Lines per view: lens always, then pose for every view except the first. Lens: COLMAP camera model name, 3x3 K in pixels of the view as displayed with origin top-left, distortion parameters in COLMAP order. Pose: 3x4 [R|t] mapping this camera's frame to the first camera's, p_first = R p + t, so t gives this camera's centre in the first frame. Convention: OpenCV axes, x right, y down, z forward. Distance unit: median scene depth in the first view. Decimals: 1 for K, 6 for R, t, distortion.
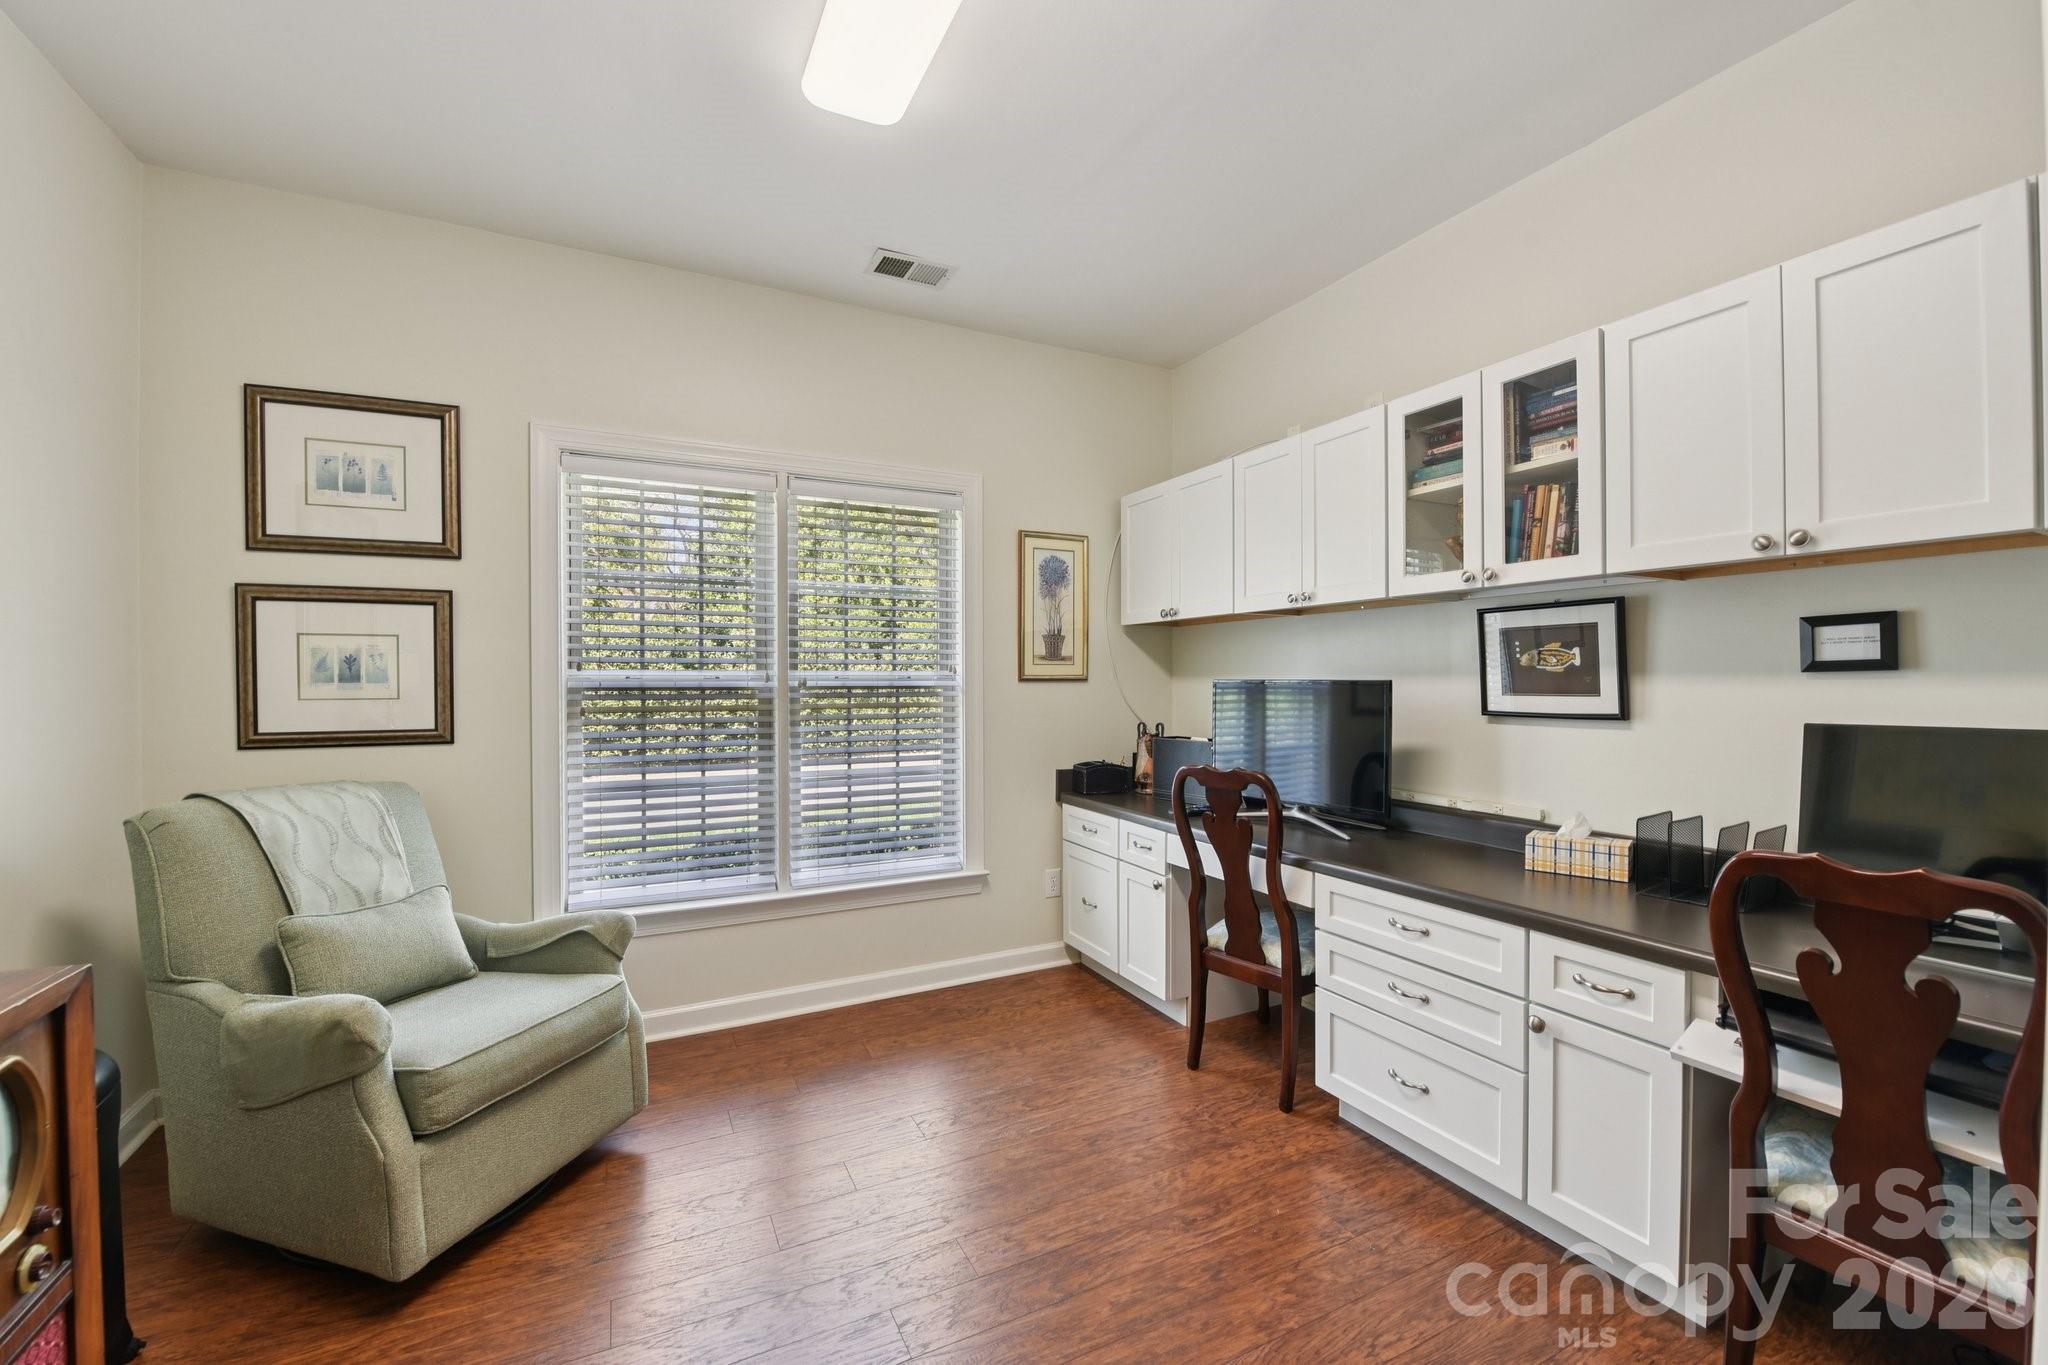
lens RADIAL K [[827.4, 0, 1018.1], [0, 827.4, 683.9], [0, 0, 1]] dist [-0.011514, -0.006250]
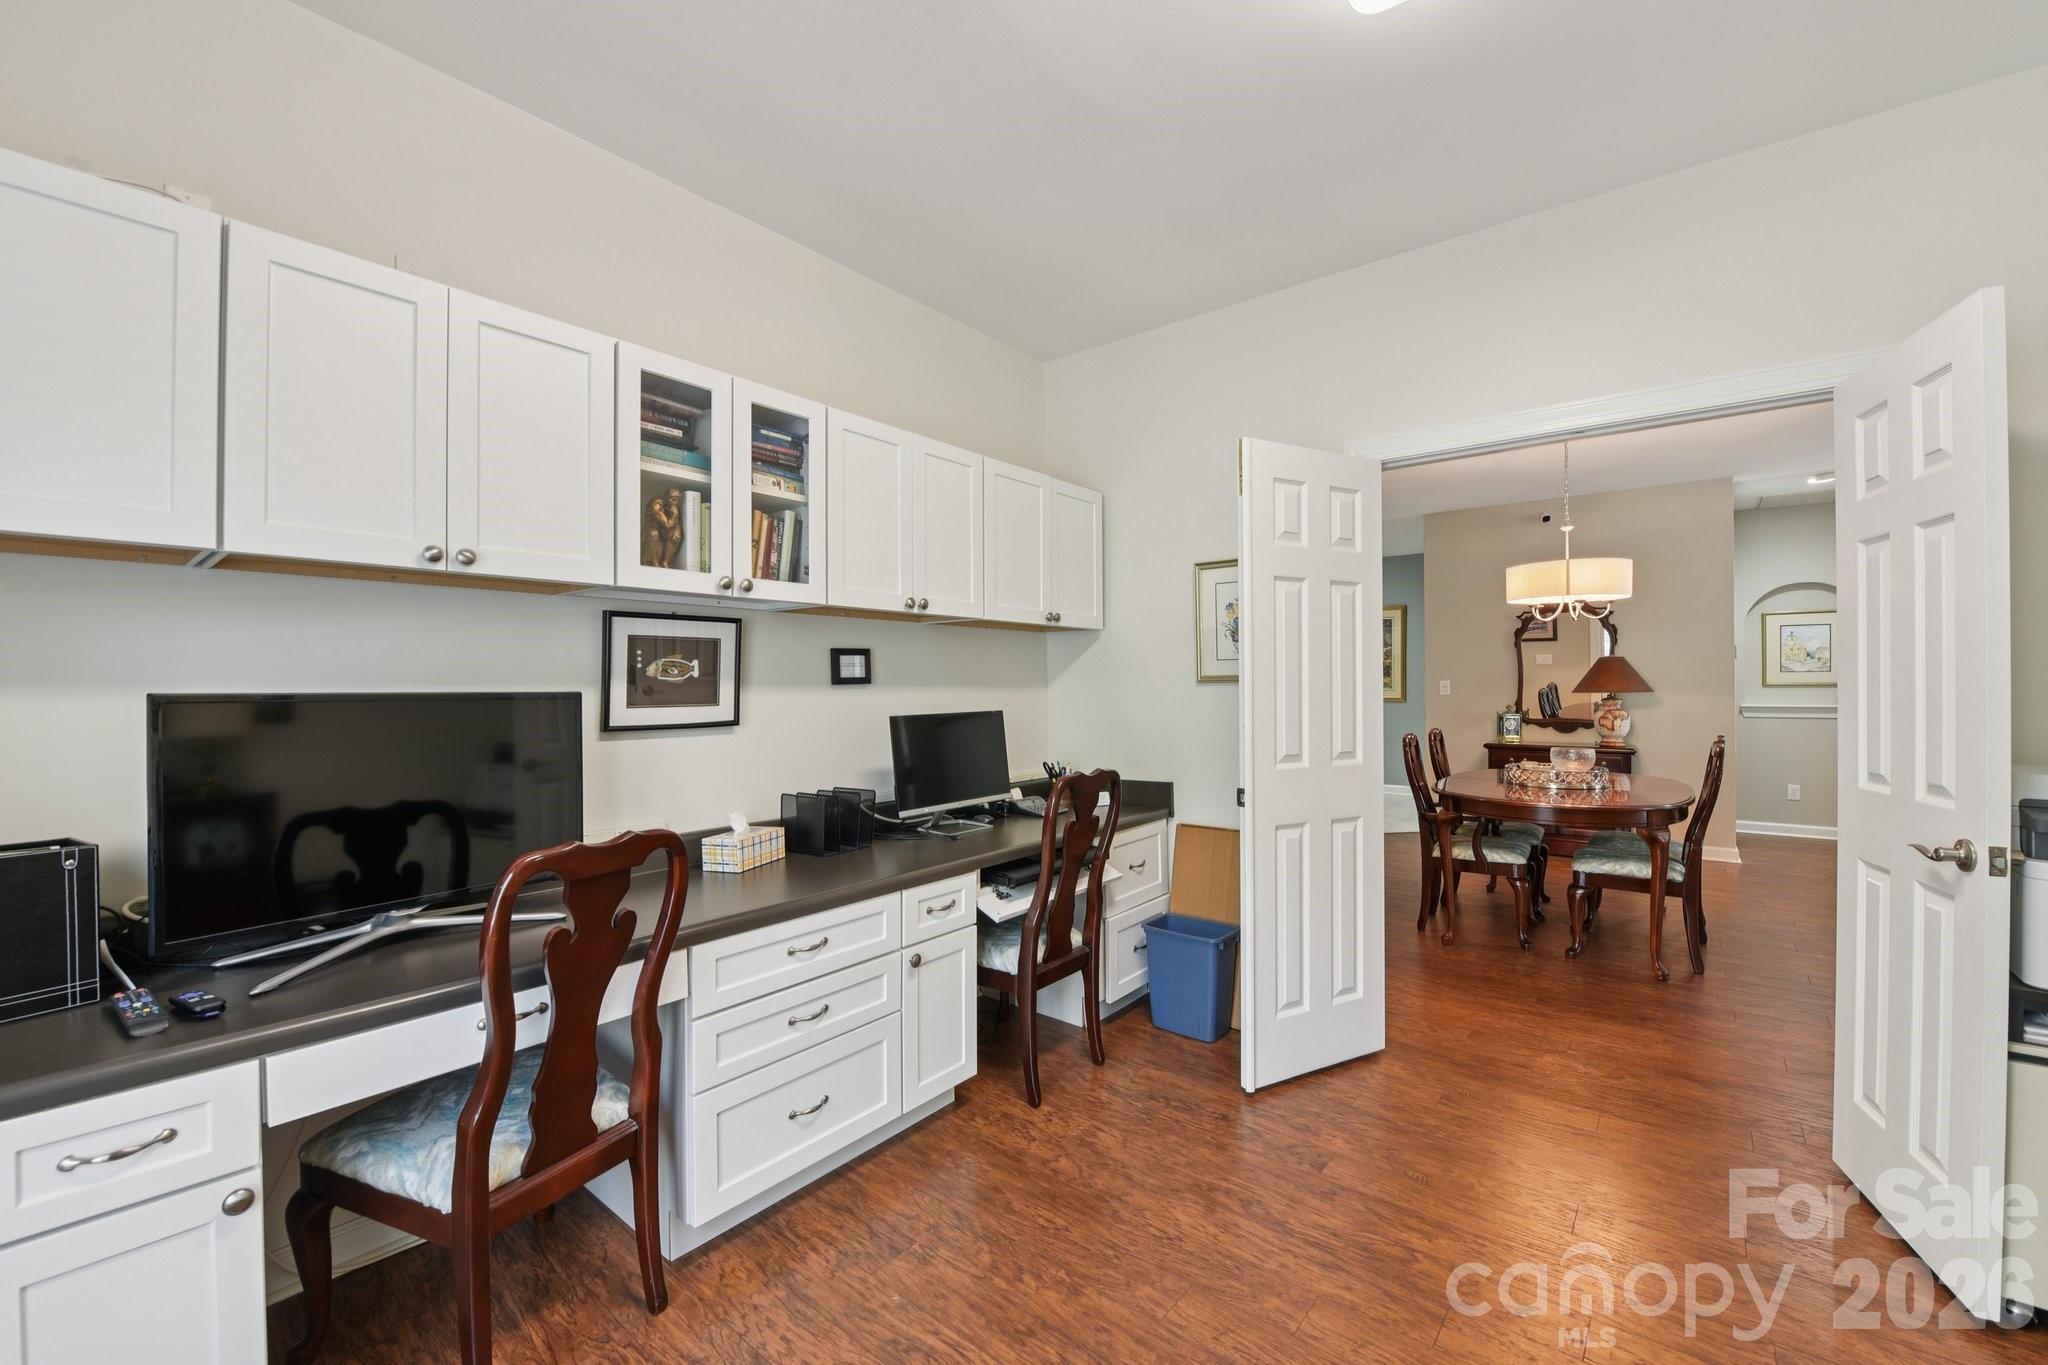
lens RADIAL K [[827.4, 0, 1018.1], [0, 827.4, 683.9], [0, 0, 1]] dist [-0.011514, -0.006250]
pose [[-0.417751, 0.003029, 0.908557, -0.477583], [0.007346, 0.999973, 0.000044, -0.011200], [-0.908532, 0.006692, -0.417761, 1.108423]]
